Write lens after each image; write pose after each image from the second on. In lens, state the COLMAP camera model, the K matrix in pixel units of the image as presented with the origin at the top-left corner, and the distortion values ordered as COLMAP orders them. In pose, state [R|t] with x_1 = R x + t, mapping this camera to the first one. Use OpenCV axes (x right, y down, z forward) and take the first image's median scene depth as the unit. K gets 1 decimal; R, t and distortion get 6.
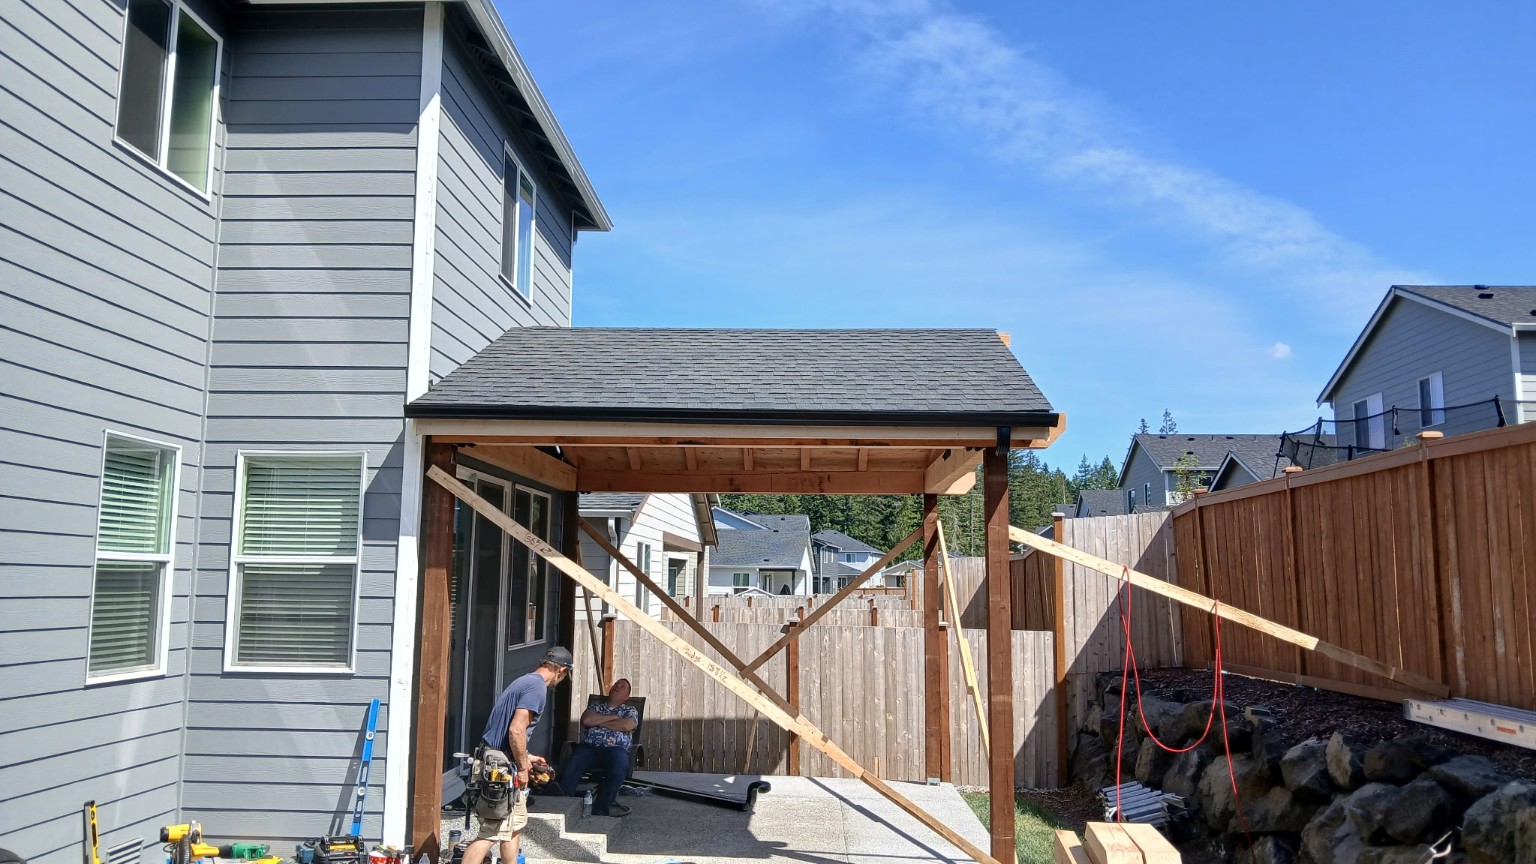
lens RADIAL K [[1190.8, 0, 764.9], [0, 1190.8, 420.0], [0, 0, 1]] dist [0.098667, -0.217492]
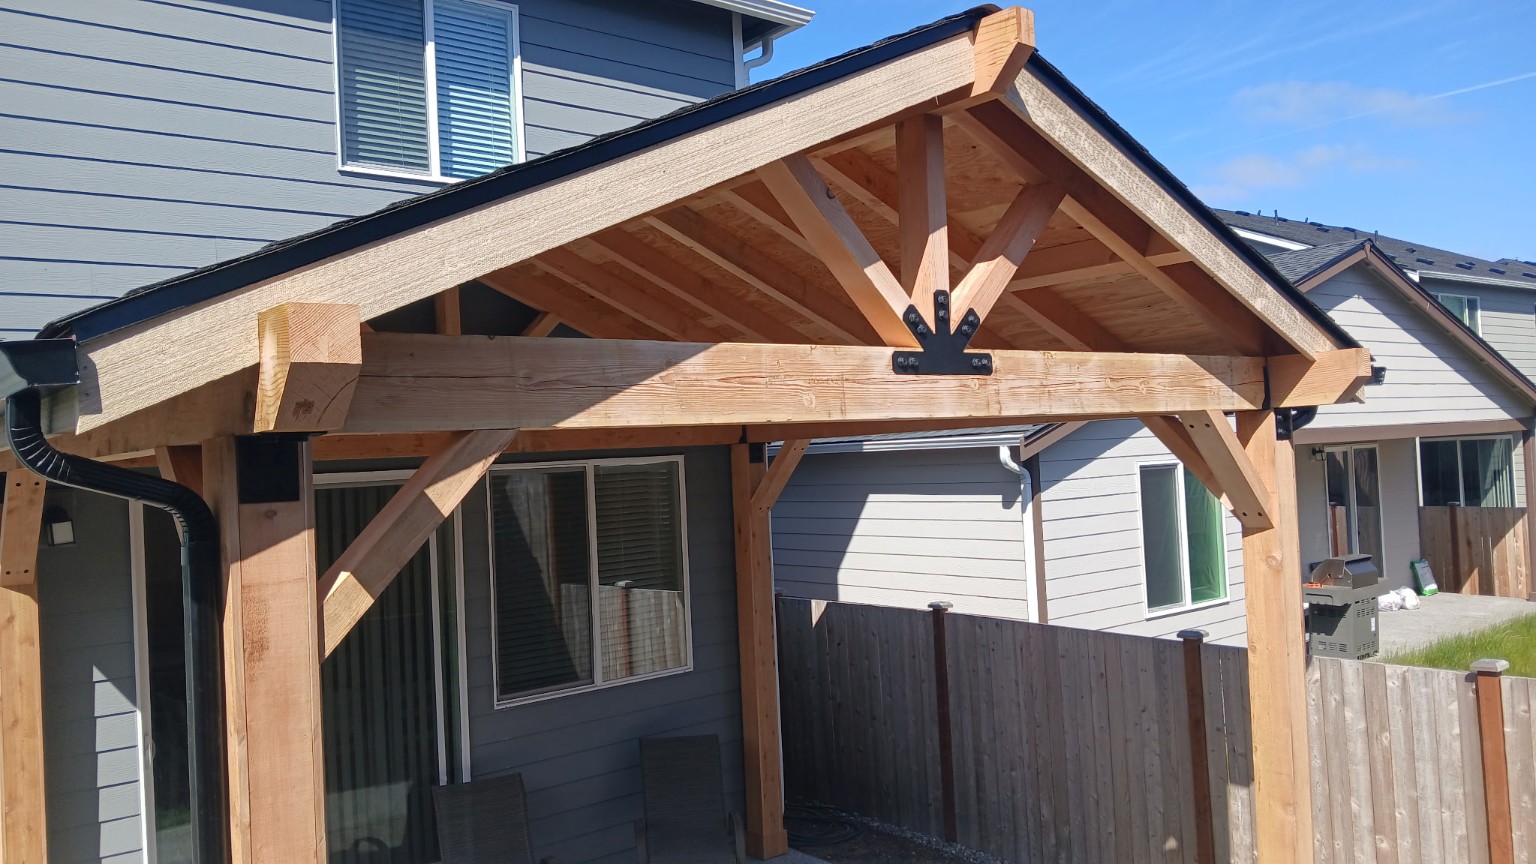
lens RADIAL K [[1183.9, 0, 760.5], [0, 1183.9, 429.1], [0, 0, 1]] dist [0.091038, -0.178484]
pose [[0.662836, -0.062250, -0.746173, 0.308274], [0.157206, 0.985896, 0.057399, 0.014405], [0.732076, -0.155349, 0.663273, 0.517787]]
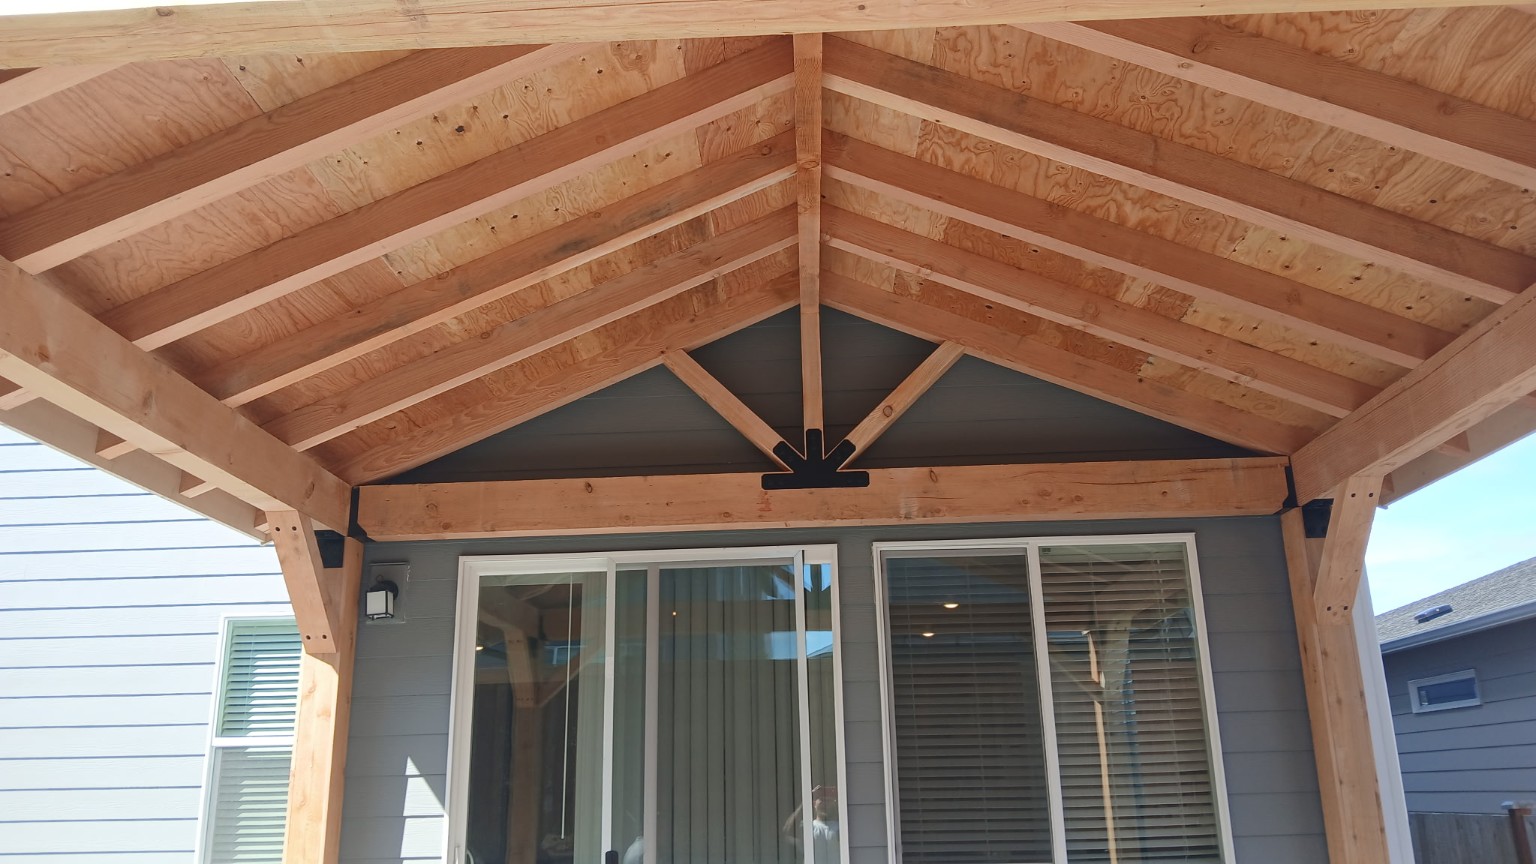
lens RADIAL K [[1190.8, 0, 764.9], [0, 1190.8, 420.0], [0, 0, 1]] dist [0.098667, -0.217492]
pose [[0.008002, -0.313417, -0.949582, 0.232638], [0.159539, 0.937849, -0.308199, 0.120207], [0.987159, -0.149030, 0.057507, 0.720030]]
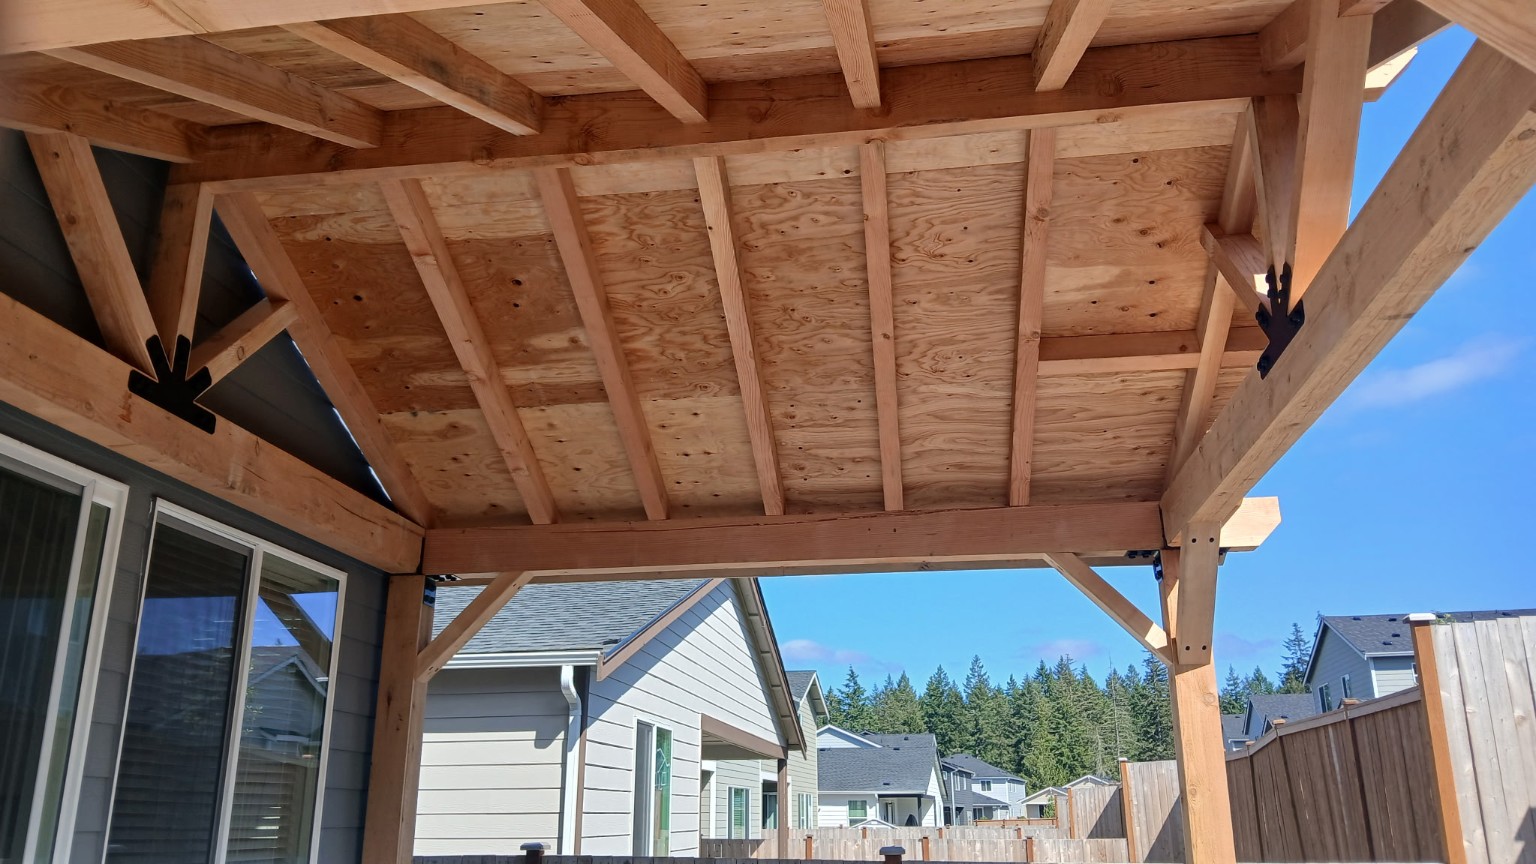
lens RADIAL K [[1190.8, 0, 764.9], [0, 1190.8, 420.0], [0, 0, 1]] dist [0.098667, -0.217492]
pose [[0.994674, -0.047541, -0.091447, 0.025354], [0.029917, 0.982239, -0.185235, 0.083825], [0.098629, 0.181513, 0.978430, 0.480217]]
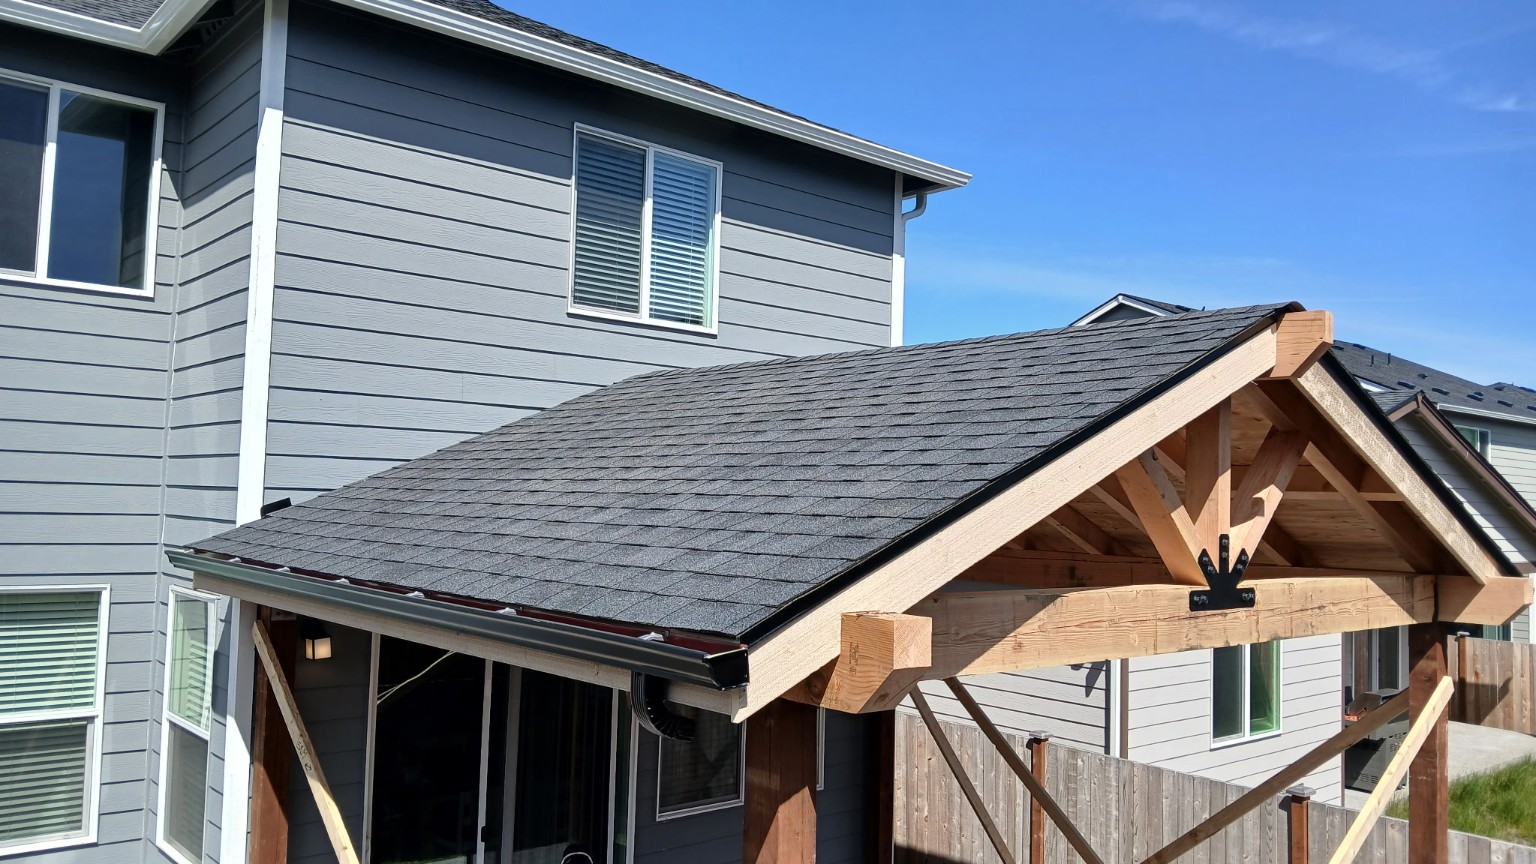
lens RADIAL K [[1190.8, 0, 764.9], [0, 1190.8, 420.0], [0, 0, 1]] dist [0.098667, -0.217492]
pose [[0.687003, -0.042622, -0.725403, 0.279504], [0.079118, 0.996731, 0.016366, -0.042702], [0.722334, -0.068635, 0.688130, 0.427384]]
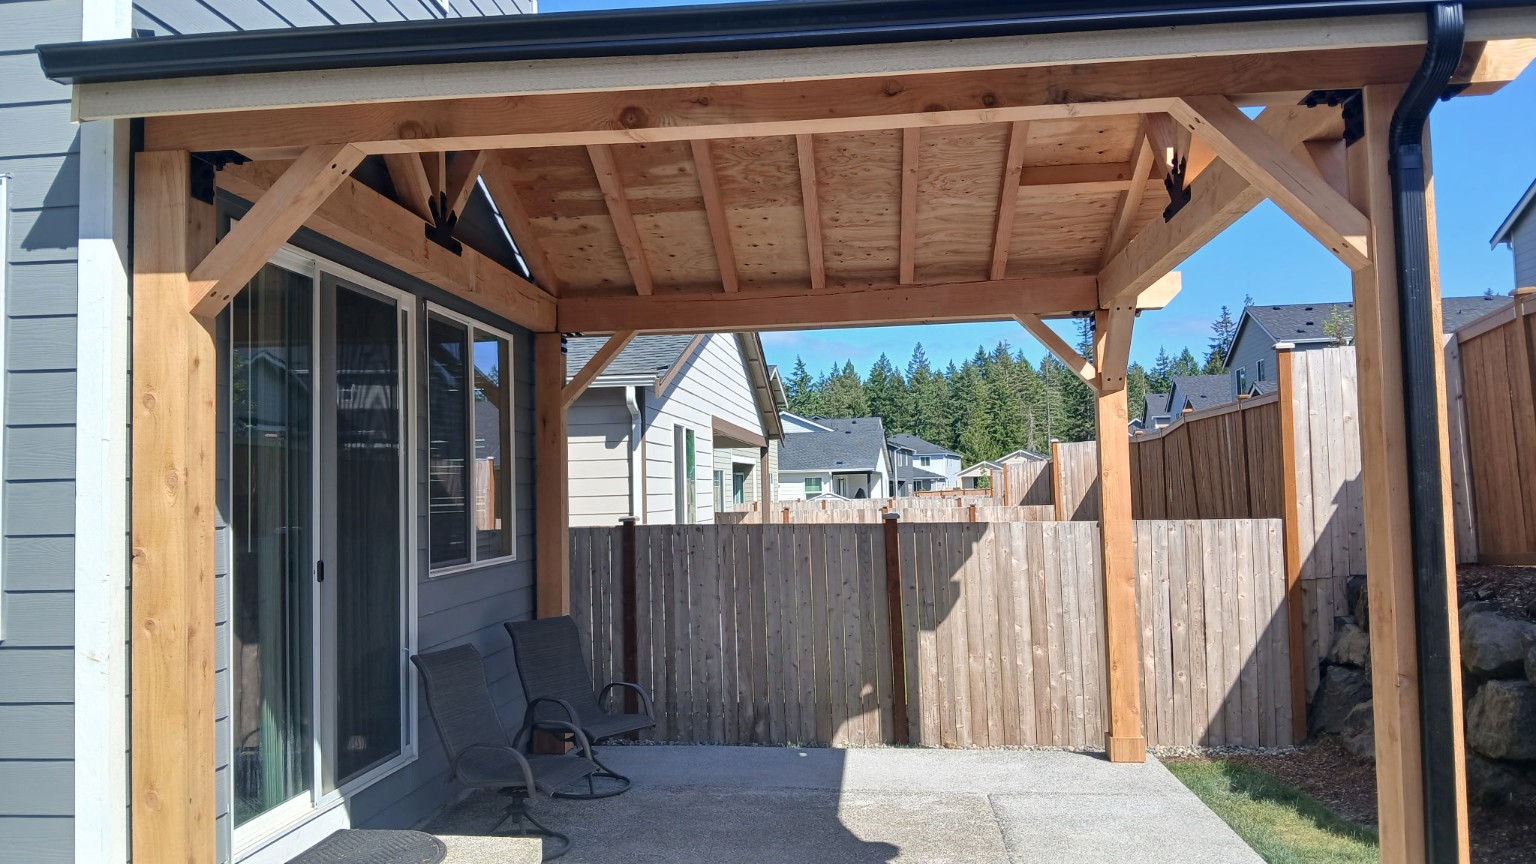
lens RADIAL K [[1183.9, 0, 760.5], [0, 1183.9, 429.1], [0, 0, 1]] dist [0.091038, -0.178484]
pose [[0.997266, -0.040149, -0.062034, -0.006930], [0.045102, 0.995724, 0.080625, 0.058987], [0.058532, -0.083202, 0.994812, 0.319802]]
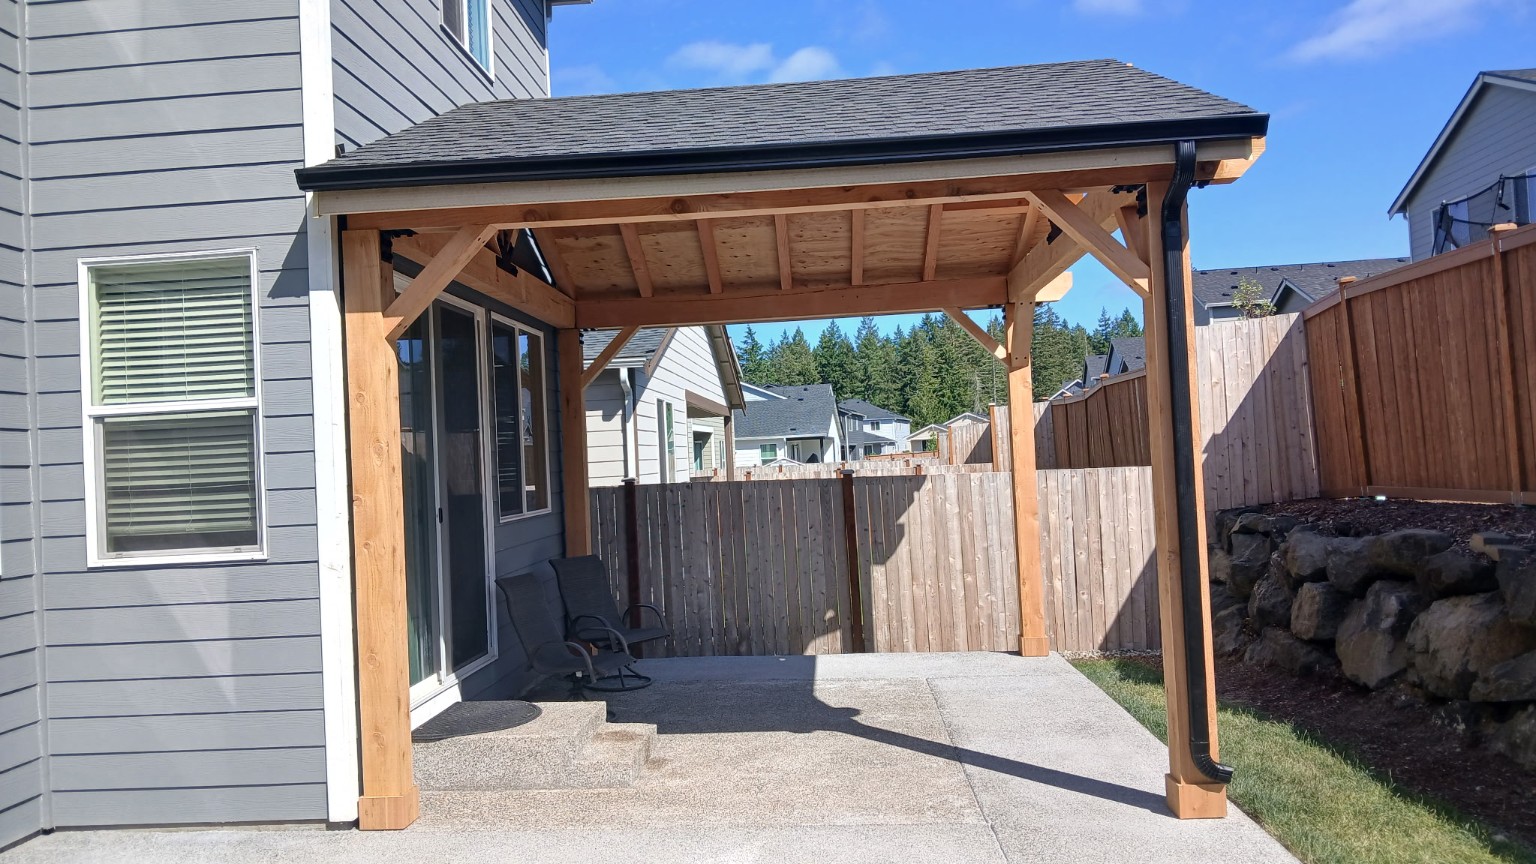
lens RADIAL K [[1183.9, 0, 760.5], [0, 1183.9, 429.1], [0, 0, 1]] dist [0.091038, -0.178484]
pose [[0.997896, -0.061067, -0.021761, -0.017349], [0.063100, 0.991927, 0.109992, 0.042458], [0.014869, -0.111134, 0.993694, 0.175807]]
